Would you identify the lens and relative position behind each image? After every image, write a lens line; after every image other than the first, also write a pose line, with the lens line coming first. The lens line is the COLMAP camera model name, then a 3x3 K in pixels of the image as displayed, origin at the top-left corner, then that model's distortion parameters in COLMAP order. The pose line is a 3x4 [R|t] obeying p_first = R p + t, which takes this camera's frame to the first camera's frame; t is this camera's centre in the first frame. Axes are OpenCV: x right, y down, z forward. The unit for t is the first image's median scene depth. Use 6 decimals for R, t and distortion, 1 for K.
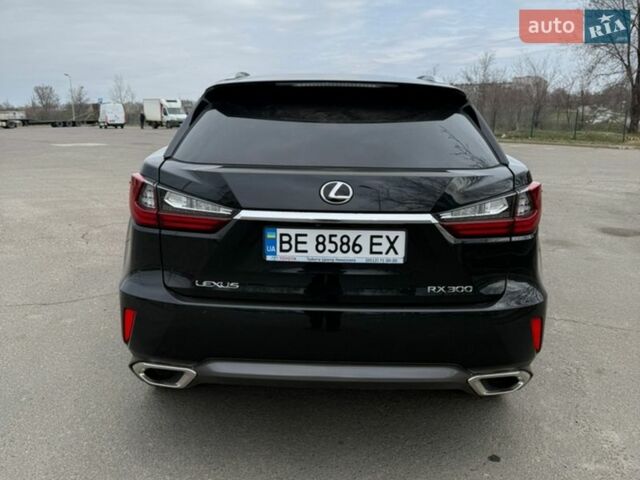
lens RADIAL K [[599.7, 0, 317.3], [0, 599.7, 240.6], [0, 0, 1]] dist [0.139114, -0.271582]
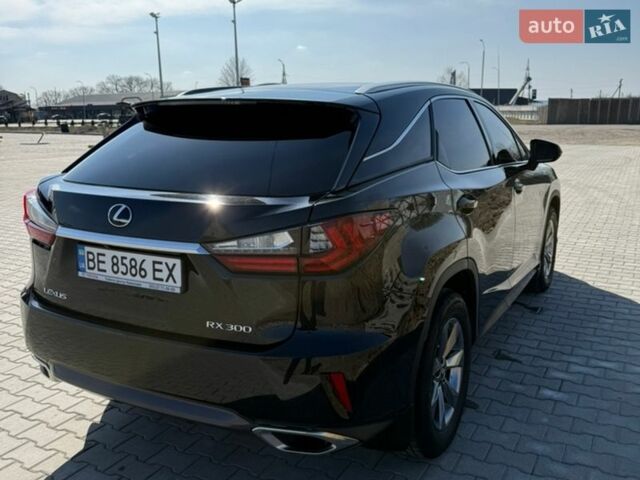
lens RADIAL K [[599.7, 0, 317.3], [0, 599.7, 240.6], [0, 0, 1]] dist [0.139114, -0.271582]
pose [[0.879677, 0.072836, -0.469961, 0.774333], [-0.073701, 0.997142, 0.016586, -0.076455], [0.469827, 0.020046, 0.882531, 0.262065]]
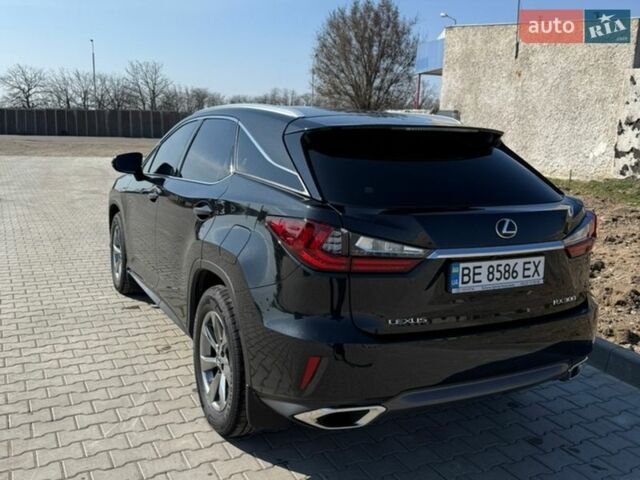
lens RADIAL K [[599.7, 0, 317.3], [0, 599.7, 240.6], [0, 0, 1]] dist [0.139114, -0.271582]
pose [[0.882972, -0.071535, 0.463942, -0.807985], [0.077200, 0.996992, 0.006799, -0.089288], [-0.463033, 0.029813, 0.885839, 0.136445]]
